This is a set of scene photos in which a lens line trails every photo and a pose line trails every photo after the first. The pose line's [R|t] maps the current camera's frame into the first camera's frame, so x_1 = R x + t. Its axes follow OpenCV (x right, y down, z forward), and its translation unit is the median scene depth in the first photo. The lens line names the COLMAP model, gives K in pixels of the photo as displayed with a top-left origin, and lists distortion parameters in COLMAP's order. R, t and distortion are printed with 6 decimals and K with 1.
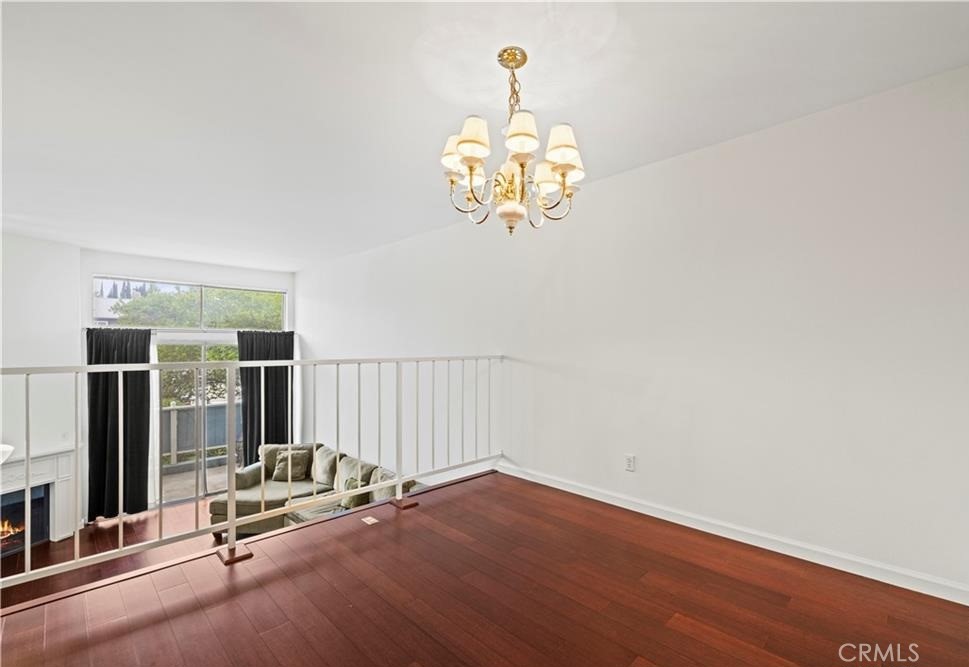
lens RADIAL K [[429.0, 0, 484.4], [0, 429.0, 353.0], [0, 0, 1]] dist [-0.000201, -0.000035]
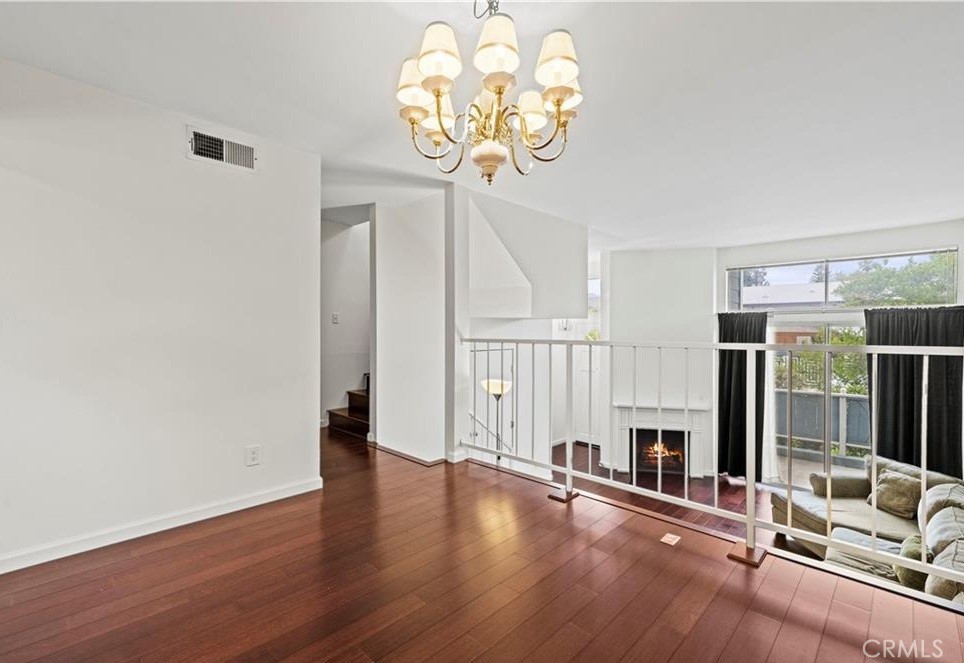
lens RADIAL K [[432.4, 0, 482.0], [0, 432.4, 331.5], [0, 0, 1]] dist [0.000169, -0.000124]
pose [[0.011586, 0.007972, -0.999901, 0.279103], [-0.014778, 0.999860, 0.007800, -0.004270], [0.999824, 0.014687, 0.011702, 0.311547]]
